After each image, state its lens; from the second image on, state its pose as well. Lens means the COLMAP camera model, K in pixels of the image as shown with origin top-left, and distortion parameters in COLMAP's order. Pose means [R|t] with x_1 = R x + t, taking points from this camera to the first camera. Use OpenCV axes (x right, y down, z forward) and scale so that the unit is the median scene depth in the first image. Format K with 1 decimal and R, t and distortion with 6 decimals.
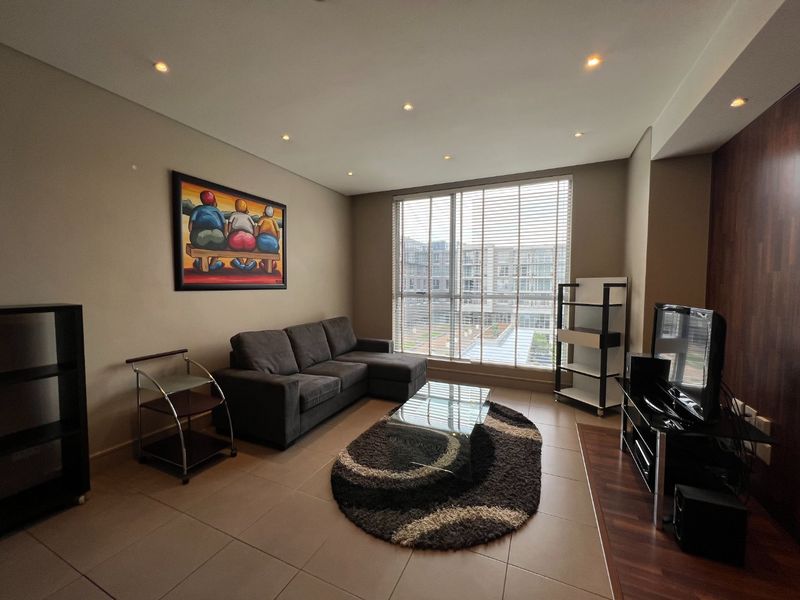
lens RADIAL K [[318.9, 0, 400.1], [0, 318.9, 301.9], [0, 0, 1]] dist [-0.001782, 0.000266]
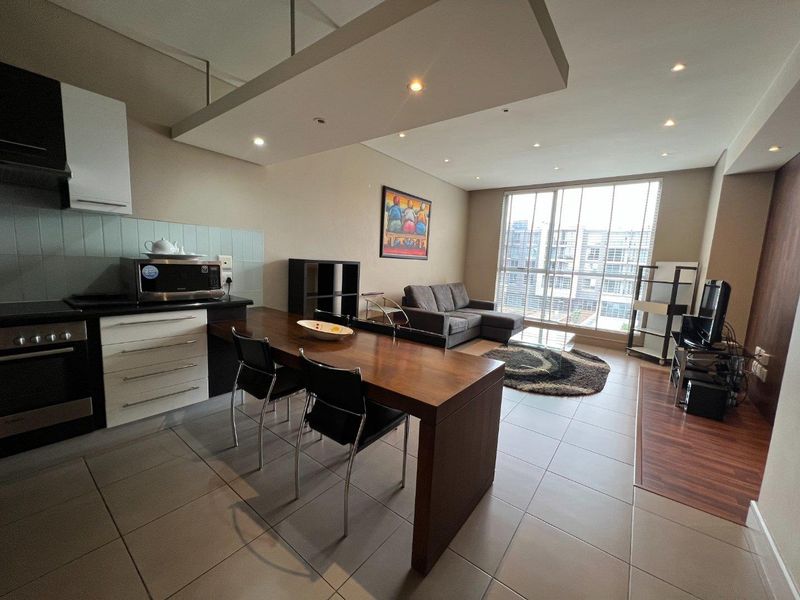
lens RADIAL K [[318.9, 0, 400.7], [0, 318.9, 302.1], [0, 0, 1]] dist [-0.001782, 0.000266]
pose [[0.973777, 0.073674, -0.215246, -0.178294], [-0.058424, 0.995365, 0.076383, 0.056376], [0.219876, -0.061805, 0.973568, -0.546852]]
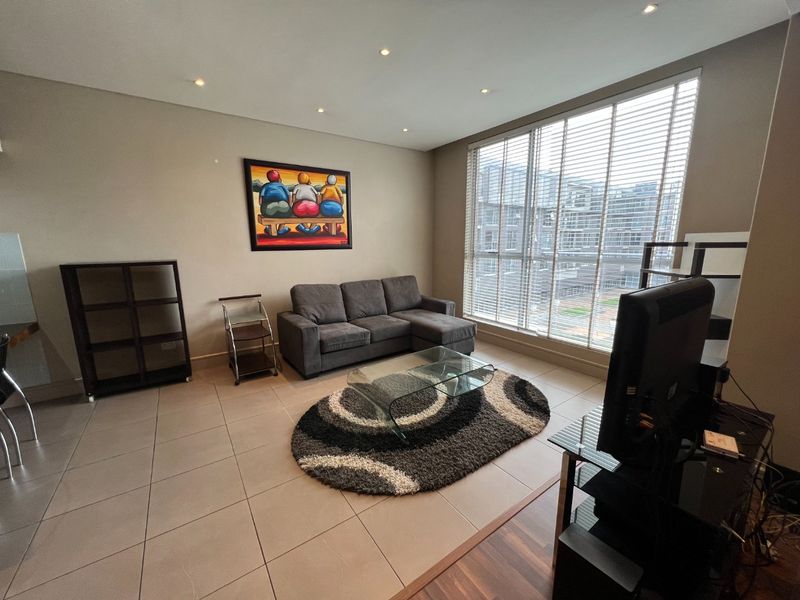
lens RADIAL K [[318.9, 0, 399.5], [0, 318.9, 301.6], [0, 0, 1]] dist [-0.001782, 0.000266]
pose [[0.860735, 0.085607, -0.501803, 0.450393], [-0.017226, 0.990092, 0.139361, -0.018169], [0.508762, -0.111309, 0.853681, 0.115365]]
